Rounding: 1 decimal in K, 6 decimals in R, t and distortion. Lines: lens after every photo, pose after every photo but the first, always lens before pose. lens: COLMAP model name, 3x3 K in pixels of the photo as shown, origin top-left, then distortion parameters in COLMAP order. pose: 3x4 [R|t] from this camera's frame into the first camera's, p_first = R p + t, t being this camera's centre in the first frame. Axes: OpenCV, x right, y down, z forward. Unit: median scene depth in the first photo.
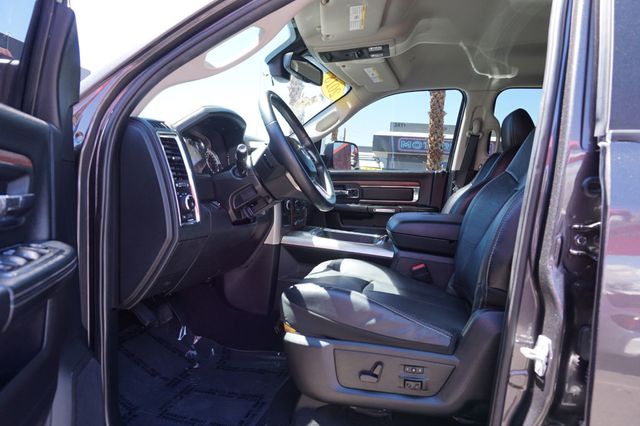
lens RADIAL K [[443.4, 0, 319.5], [0, 443.4, 212.7], [0, 0, 1]] dist [-0.027970, 0.004324]
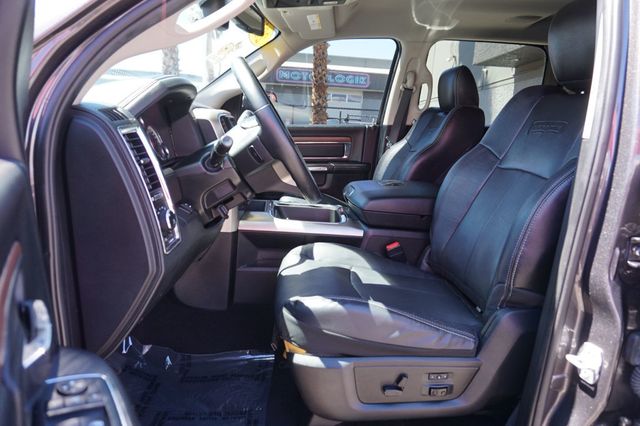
lens RADIAL K [[443.4, 0, 320.6], [0, 443.4, 213.2], [0, 0, 1]] dist [-0.027970, 0.004324]
pose [[0.958902, -0.074983, 0.273651, -0.211902], [0.031023, 0.986374, 0.161568, -0.123902], [-0.282037, -0.146438, 0.948162, 0.174644]]
